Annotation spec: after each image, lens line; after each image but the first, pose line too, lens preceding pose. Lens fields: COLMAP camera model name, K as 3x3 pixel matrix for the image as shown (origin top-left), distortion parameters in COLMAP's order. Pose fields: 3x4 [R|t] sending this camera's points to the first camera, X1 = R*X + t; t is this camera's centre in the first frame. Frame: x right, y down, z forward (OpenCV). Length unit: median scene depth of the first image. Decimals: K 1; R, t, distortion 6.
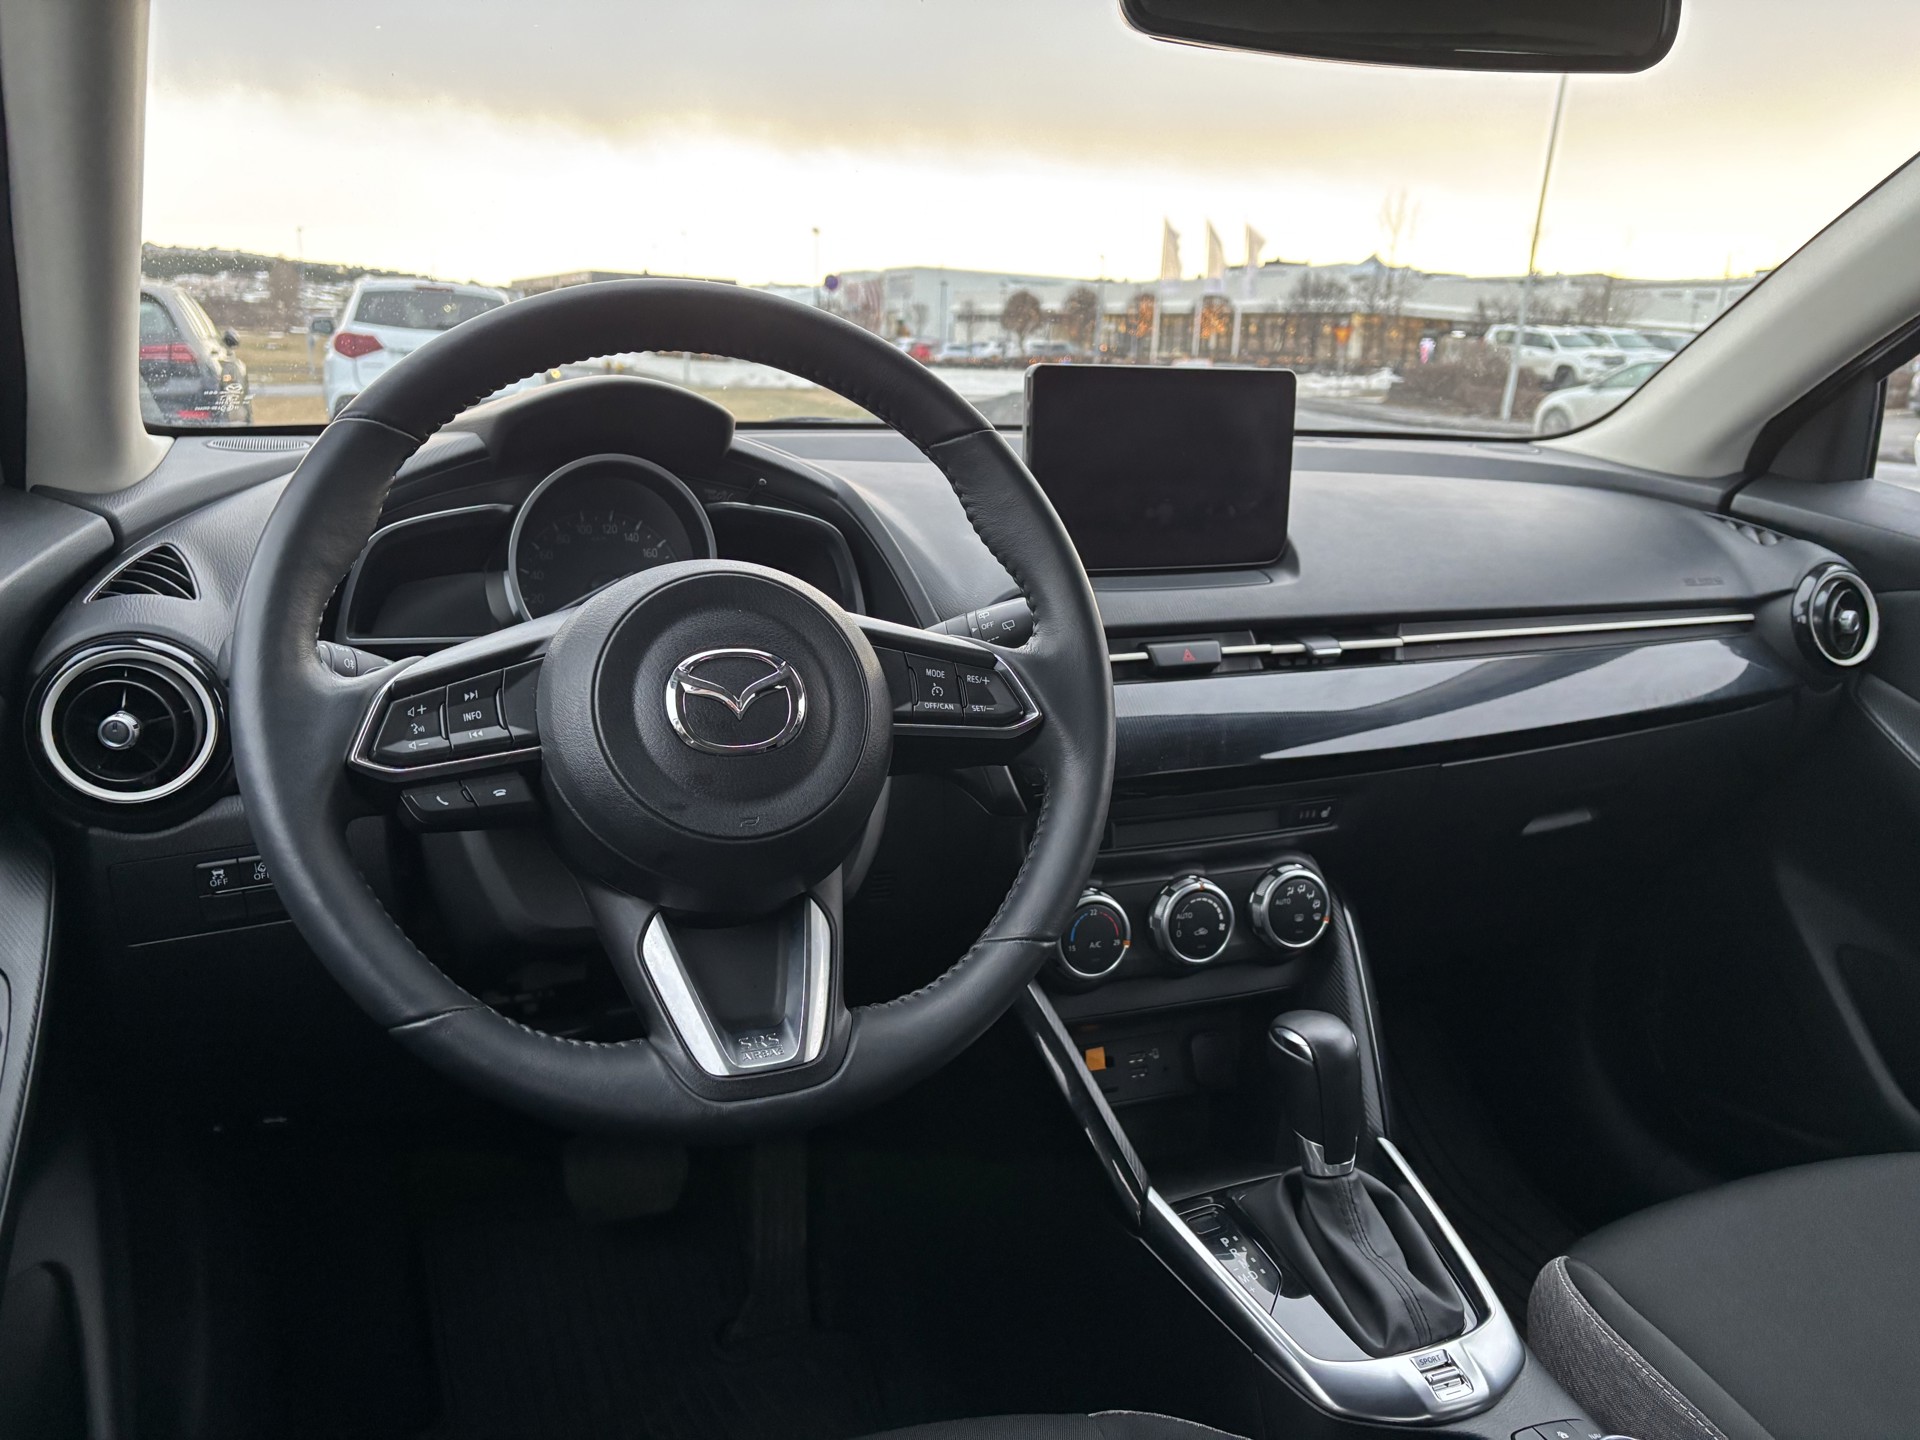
lens RADIAL K [[1459.5, 0, 960.3], [0, 1459.5, 707.4], [0, 0, 1]] dist [0.021941, 0.002229]
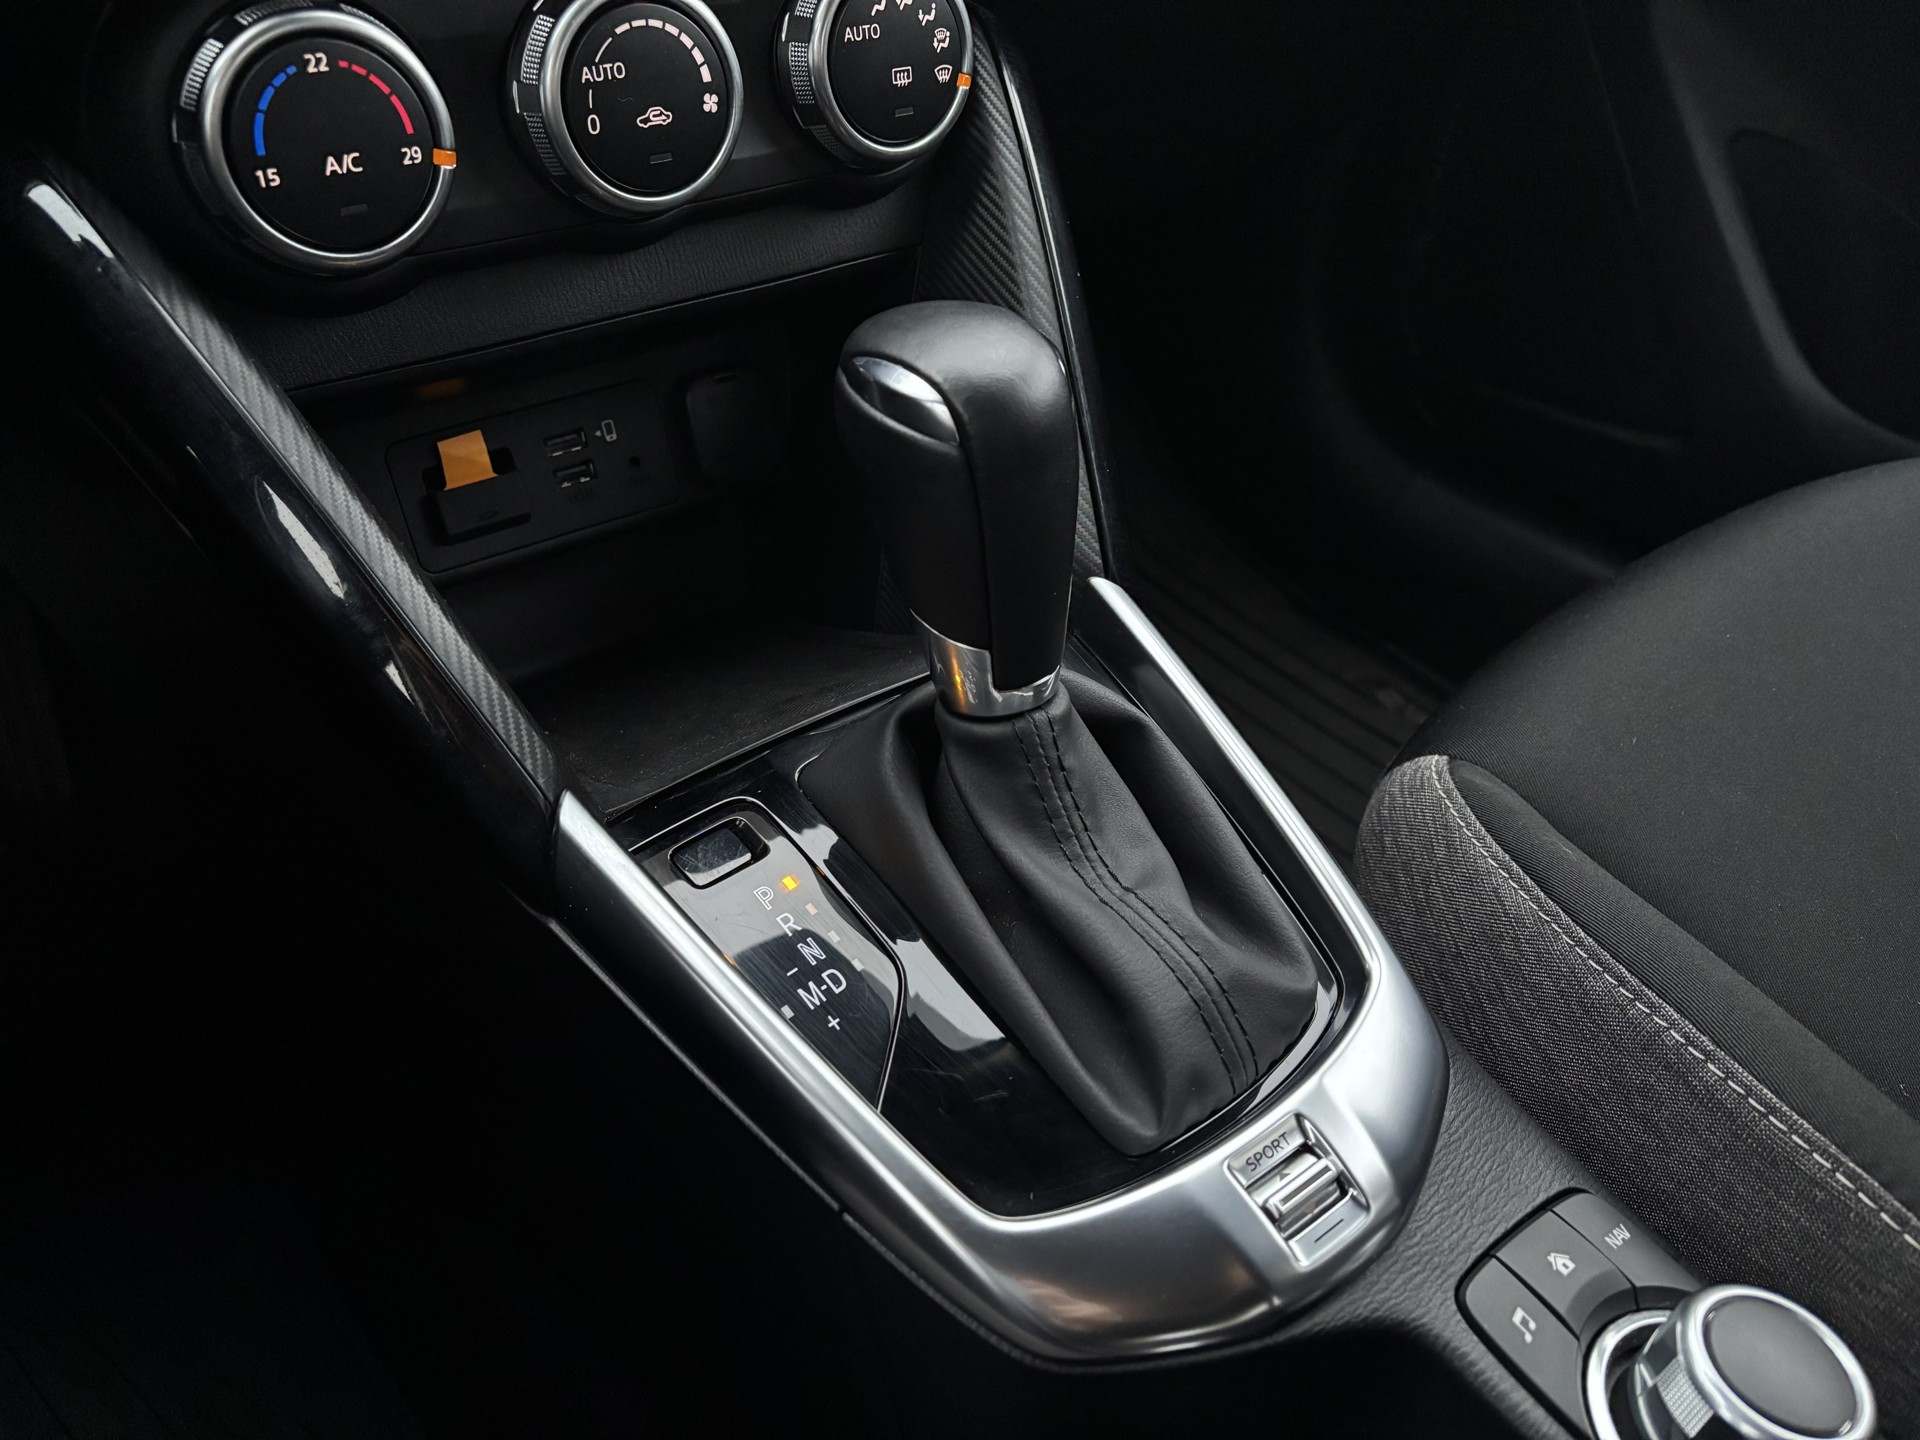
lens RADIAL K [[1459.5, 0, 960.3], [0, 1459.5, 707.4], [0, 0, 1]] dist [0.021941, 0.002229]
pose [[0.962138, -0.144040, 0.231395, 0.127926], [0.026596, 0.894519, 0.446239, 0.119958], [-0.271263, -0.423189, 0.864481, 0.569680]]
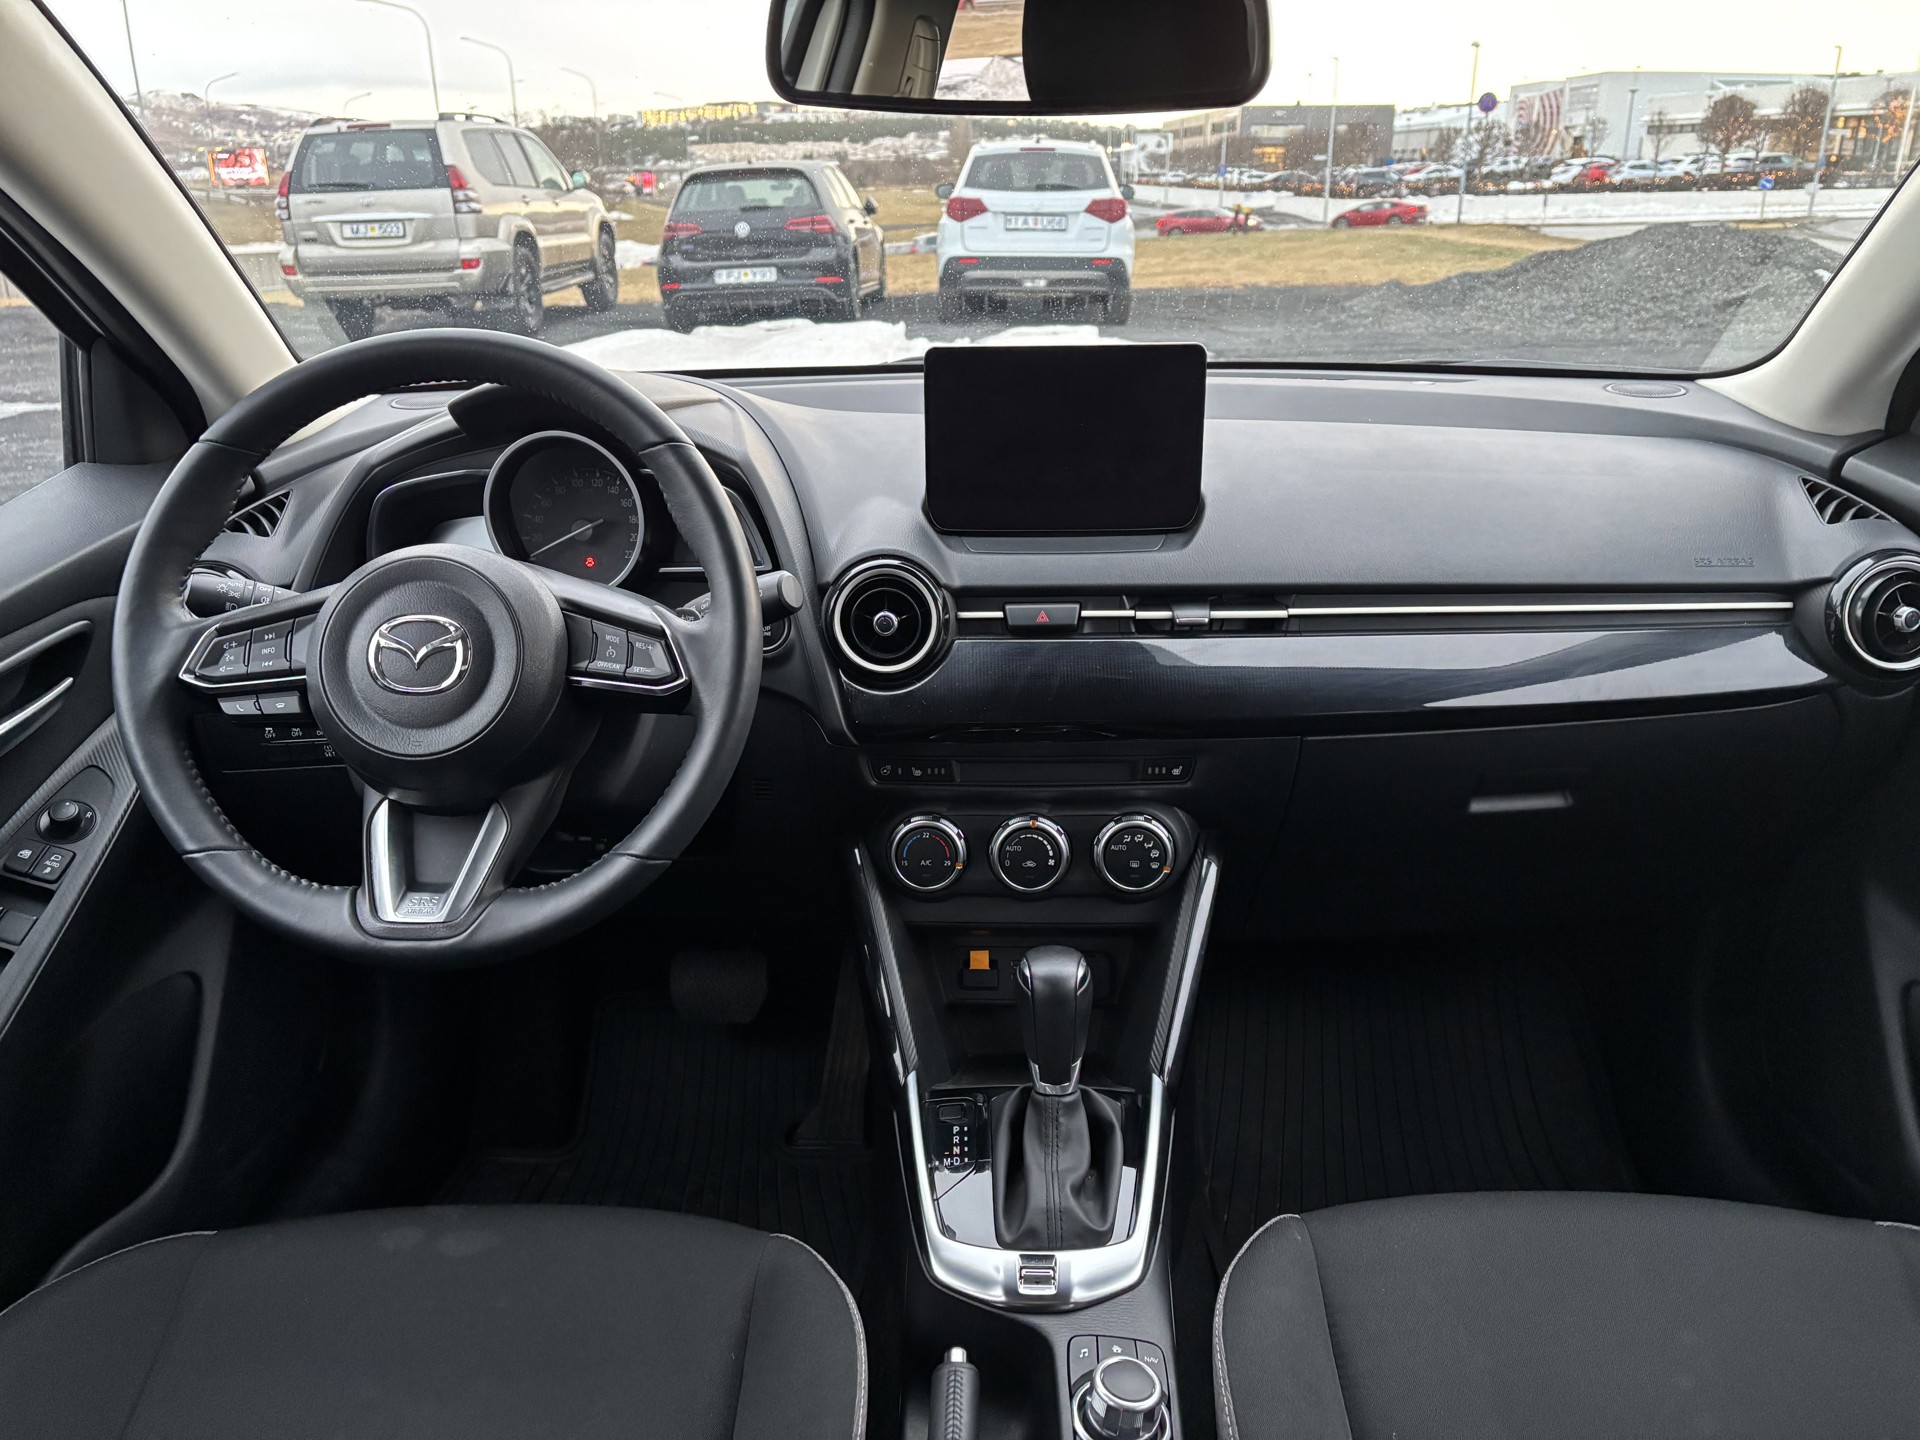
lens RADIAL K [[1438.4, 0, 962.4], [0, 1438.4, 698.8], [0, 0, 1]] dist [0.074474, -0.094195]
pose [[0.908532, 0.099437, -0.405810, 0.542076], [-0.057664, 0.991814, 0.113930, -0.093176], [0.413817, -0.080108, 0.906828, -0.012954]]
